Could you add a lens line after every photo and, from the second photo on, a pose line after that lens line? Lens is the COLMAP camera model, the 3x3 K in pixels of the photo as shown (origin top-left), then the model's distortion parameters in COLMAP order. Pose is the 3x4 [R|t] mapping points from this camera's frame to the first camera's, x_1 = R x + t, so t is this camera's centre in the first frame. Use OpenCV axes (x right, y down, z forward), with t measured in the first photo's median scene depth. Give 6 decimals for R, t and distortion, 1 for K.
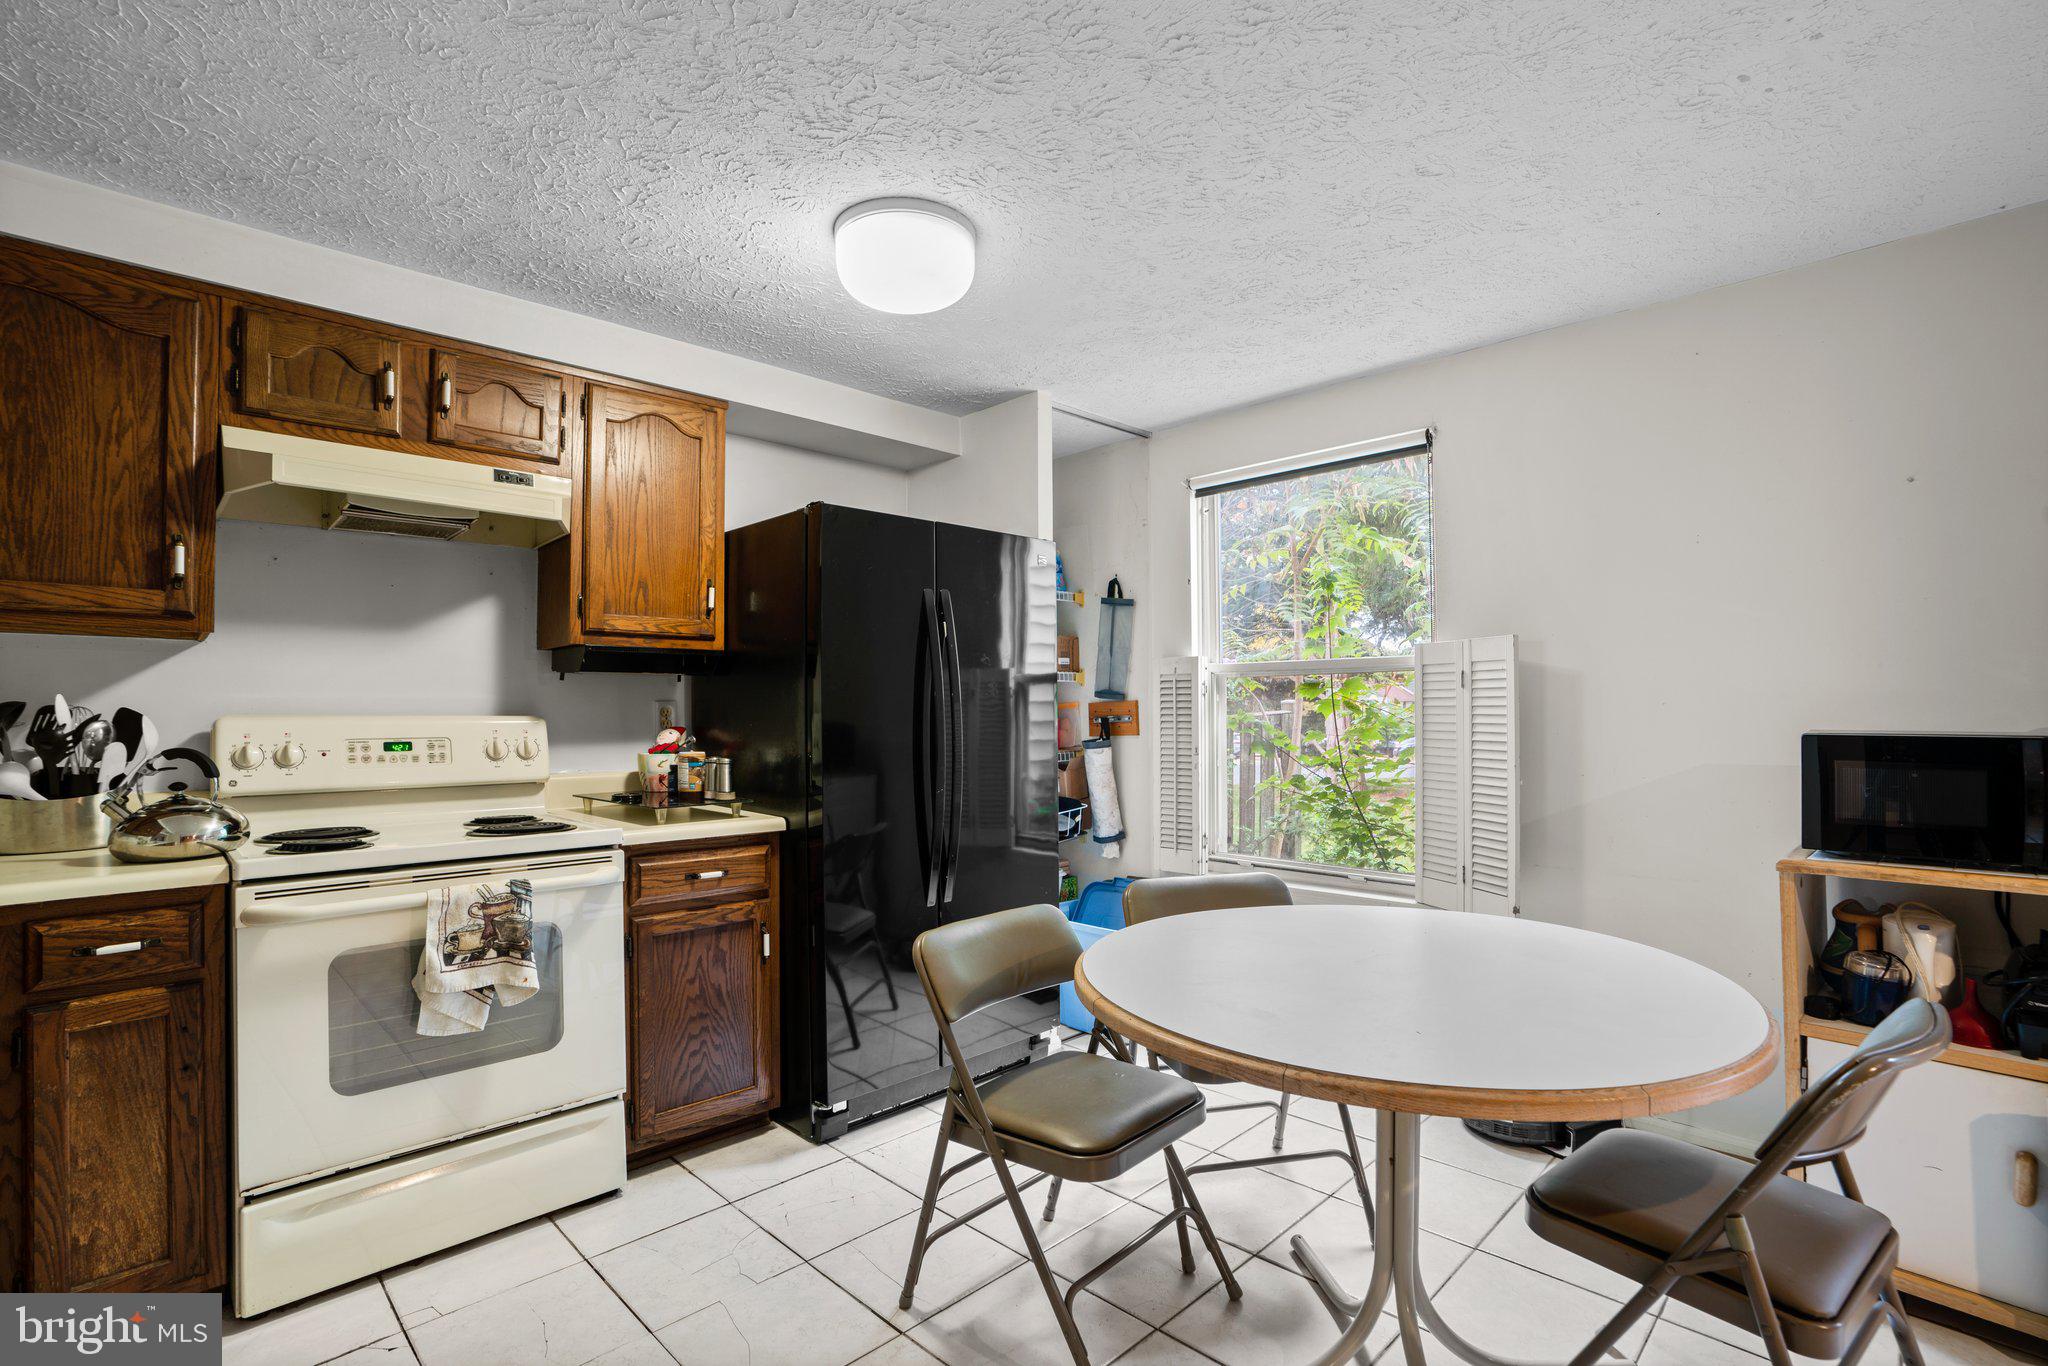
lens RADIAL K [[999.5, 0, 1024.0], [0, 999.5, 683.0], [0, 0, 1]] dist [0.000862, 0.000215]
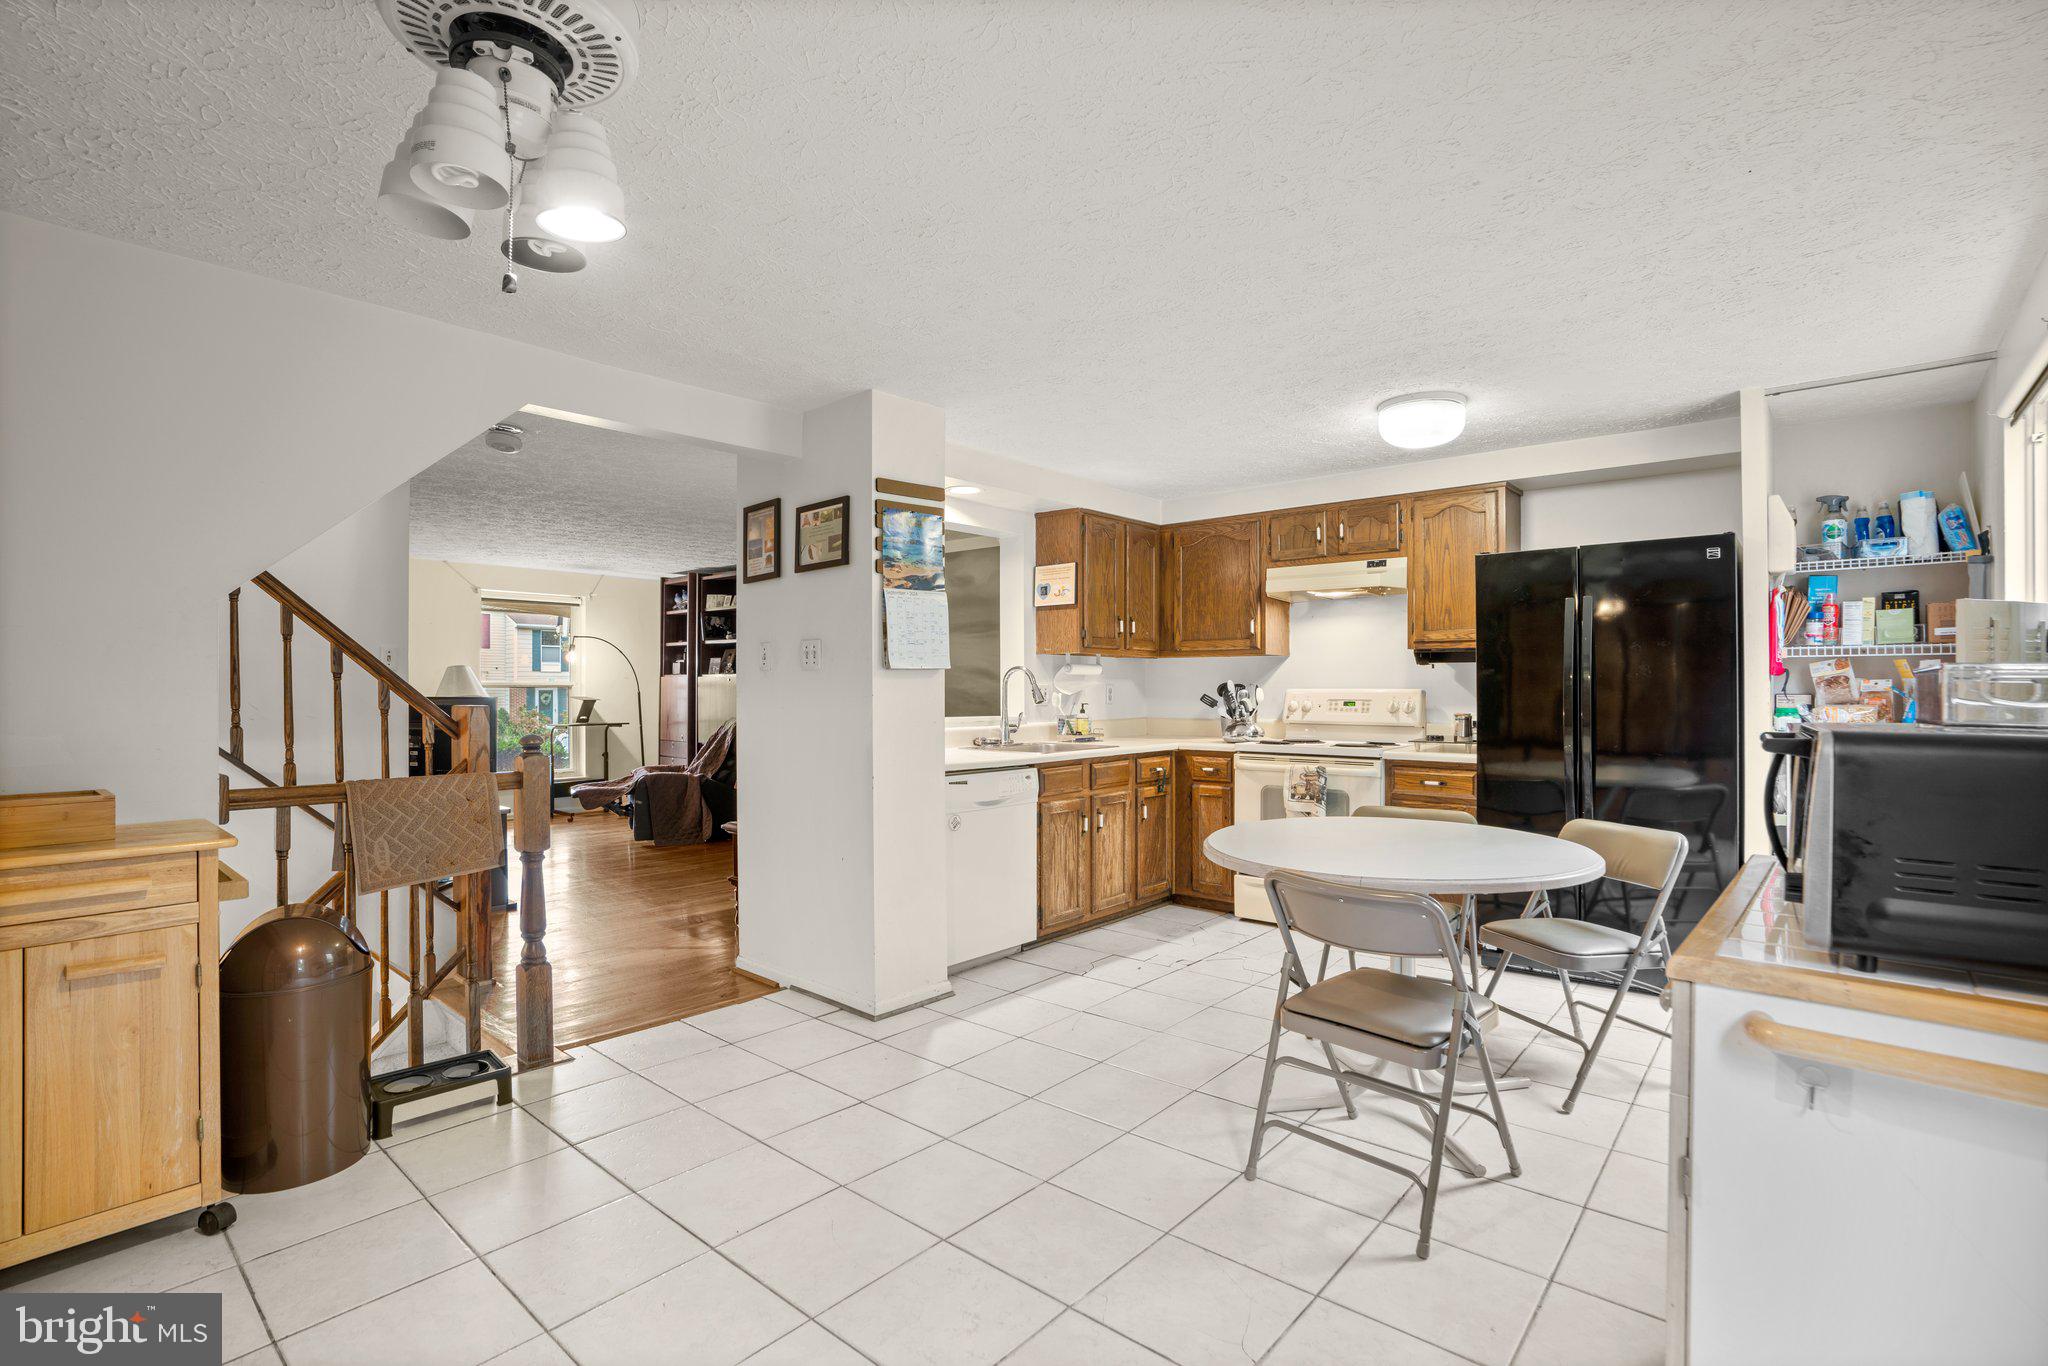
lens RADIAL K [[970.4, 0, 1020.4], [0, 970.4, 679.7], [0, 0, 1]] dist [-0.074093, 0.036419]
pose [[0.084277, -0.001398, -0.996441, 1.297992], [0.029459, 0.999565, 0.001089, -0.007126], [0.996007, -0.029445, 0.084282, 0.174603]]
